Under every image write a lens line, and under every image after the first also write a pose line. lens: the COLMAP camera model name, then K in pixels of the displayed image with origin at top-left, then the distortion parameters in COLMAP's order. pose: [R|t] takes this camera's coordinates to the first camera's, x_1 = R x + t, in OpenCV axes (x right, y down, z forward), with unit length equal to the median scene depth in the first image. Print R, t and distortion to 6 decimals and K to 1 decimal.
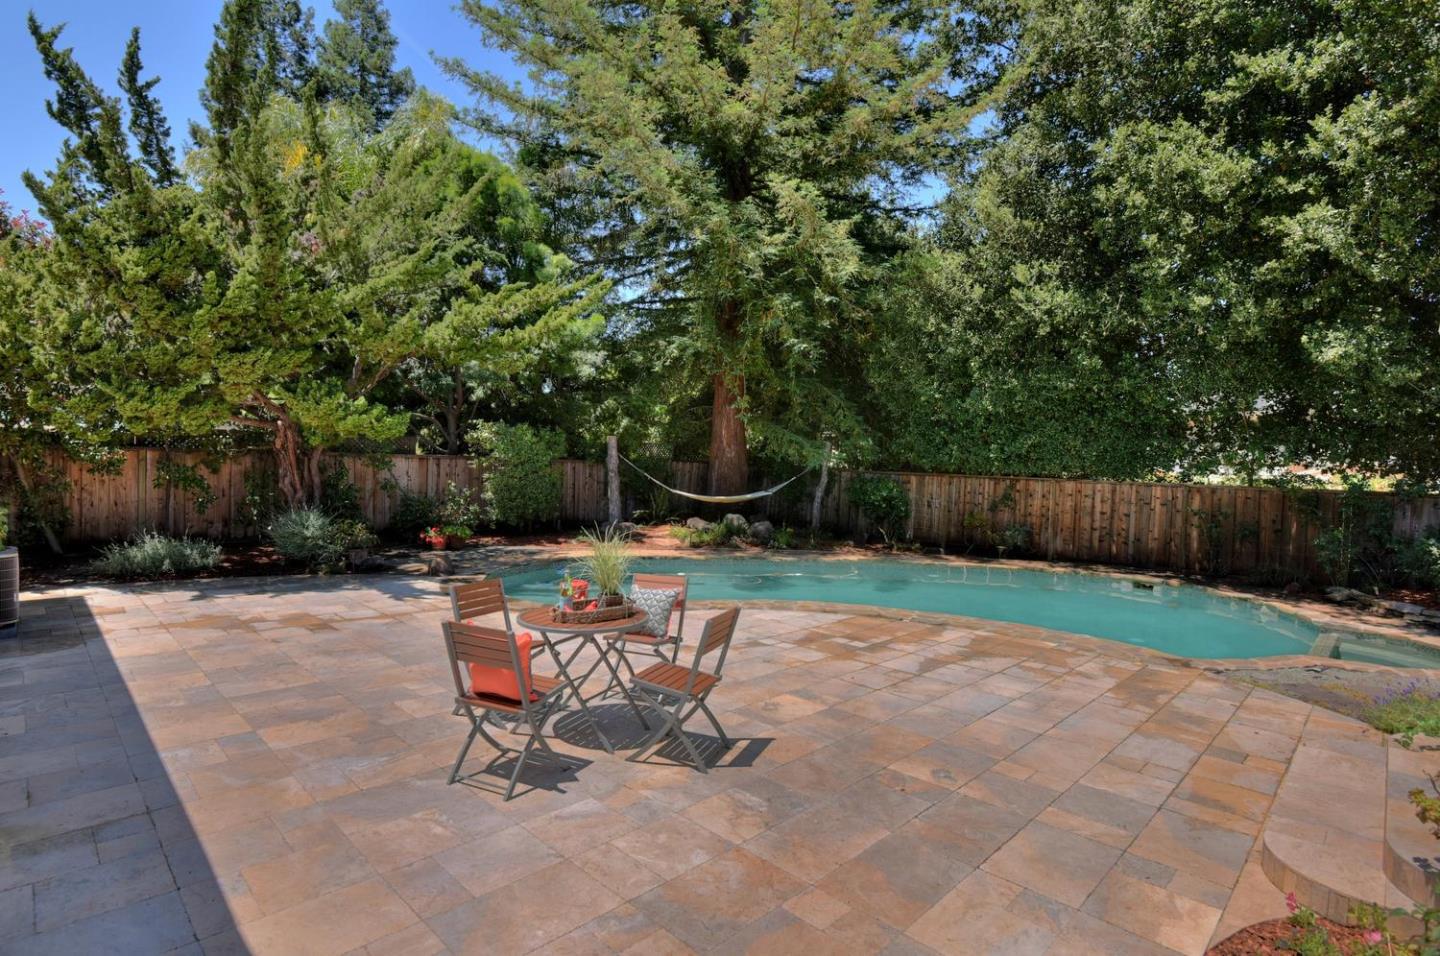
lens RADIAL K [[698.8, 0, 714.5], [0, 698.8, 473.8], [0, 0, 1]] dist [-0.016559, -0.000550]
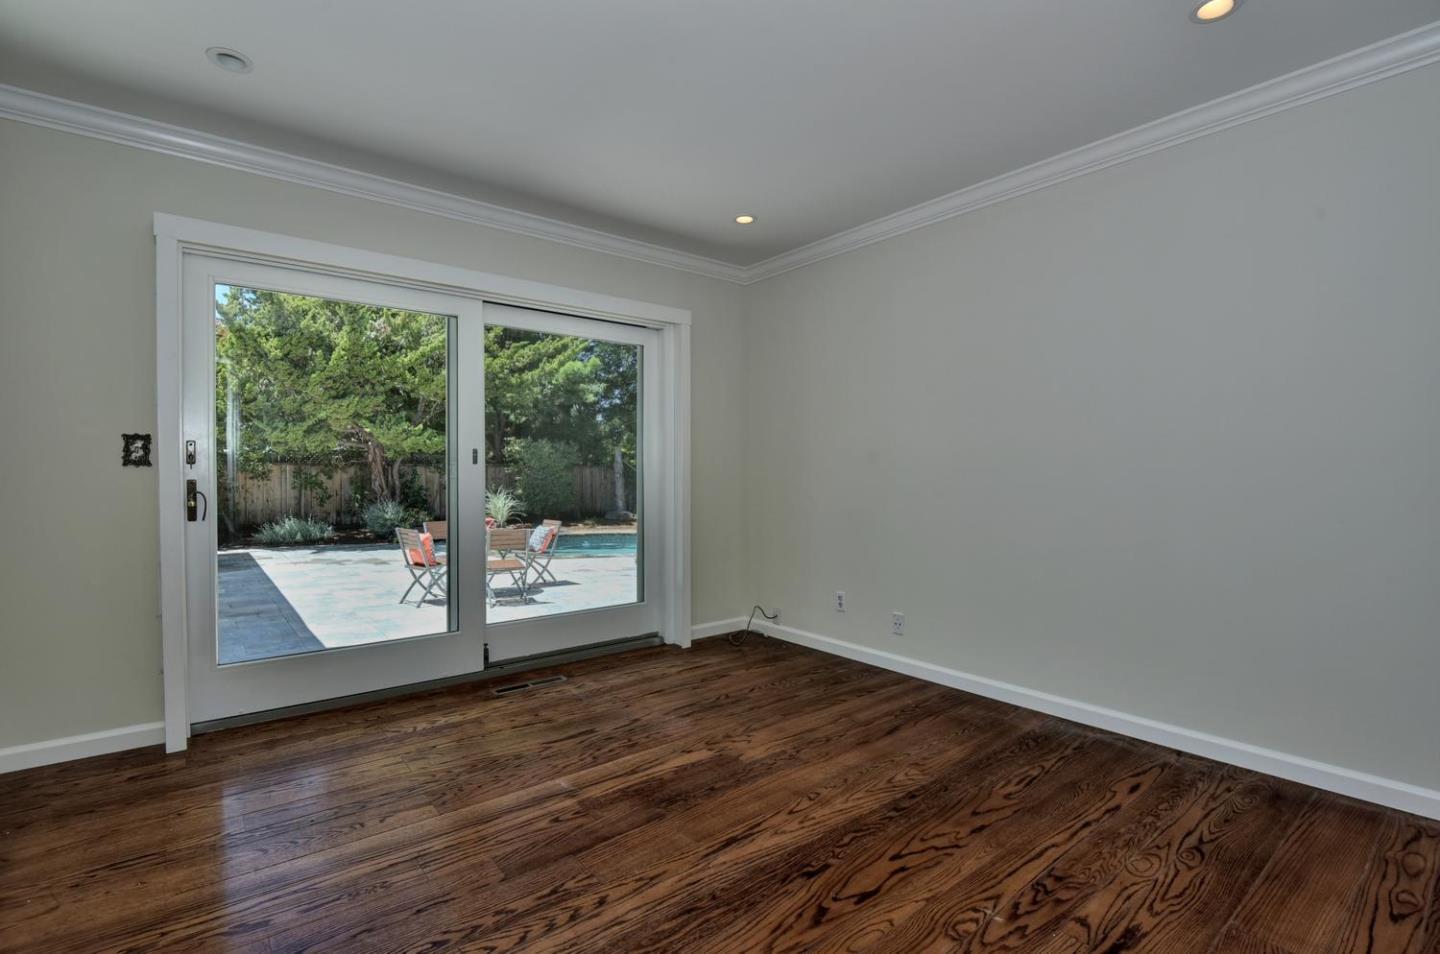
lens RADIAL K [[666.0, 0, 720.0], [0, 666.0, 477.0], [0, 0, 1]] dist [0.000246, 0.000013]
pose [[0.992761, -0.025502, -0.117370, 0.328797], [0.024280, 0.999635, -0.011828, 0.038824], [0.117629, 0.008893, 0.993018, -0.378467]]
